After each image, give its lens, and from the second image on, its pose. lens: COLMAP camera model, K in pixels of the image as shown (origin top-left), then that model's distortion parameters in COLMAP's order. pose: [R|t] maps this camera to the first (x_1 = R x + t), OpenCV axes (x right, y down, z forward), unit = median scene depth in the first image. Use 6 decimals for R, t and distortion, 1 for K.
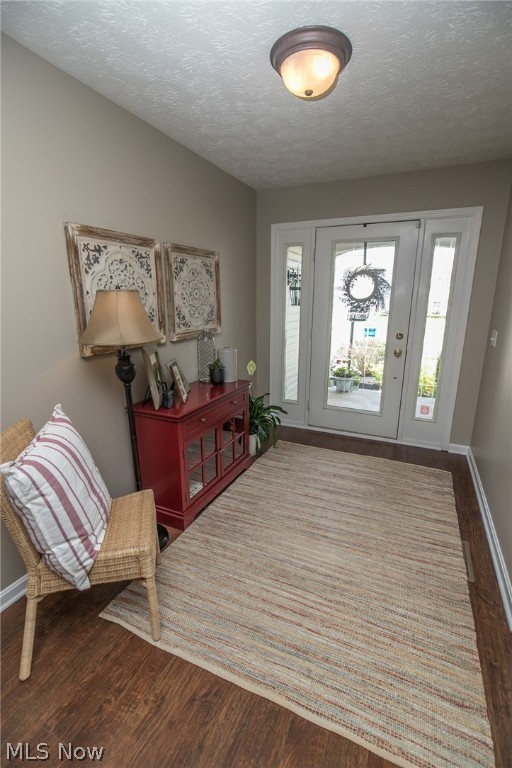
lens RADIAL K [[344.4, 0, 259.9], [0, 344.4, 384.1], [0, 0, 1]] dist [-0.016194, 0.002037]
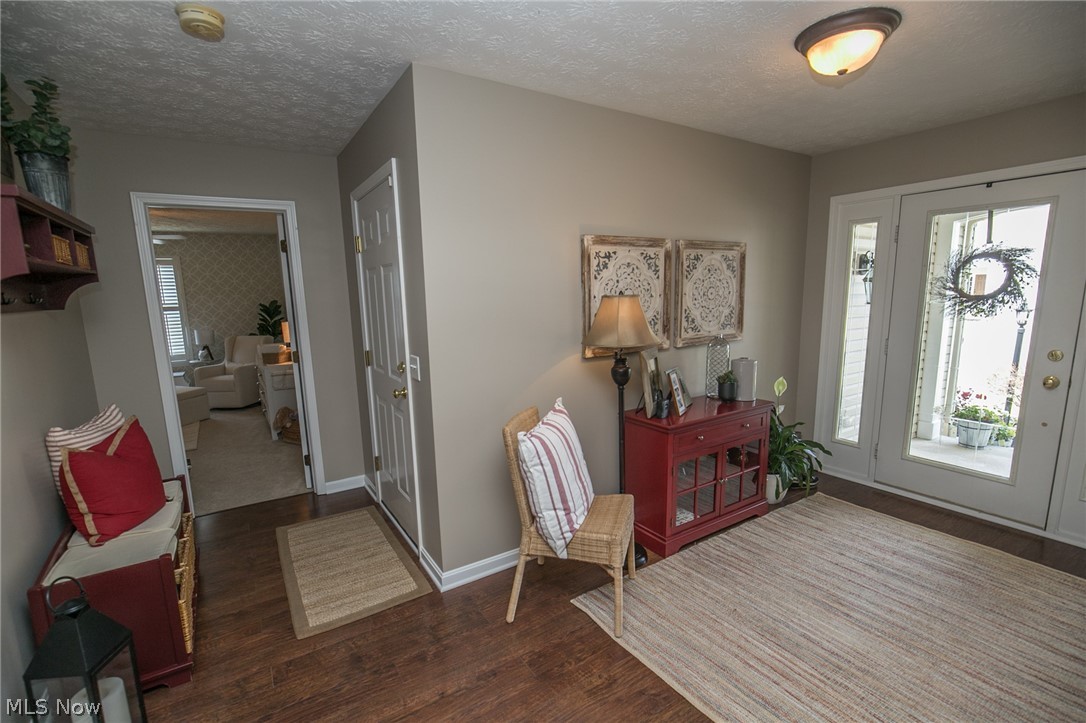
lens RADIAL K [[486.9, 0, 542.0], [0, 486.9, 368.0], [0, 0, 1]] dist [-0.016194, 0.002037]
pose [[0.842115, 0.064426, -0.535435, 0.154320], [-0.110364, 0.992414, -0.054164, 0.041874], [0.527884, 0.104705, 0.842838, -0.283543]]
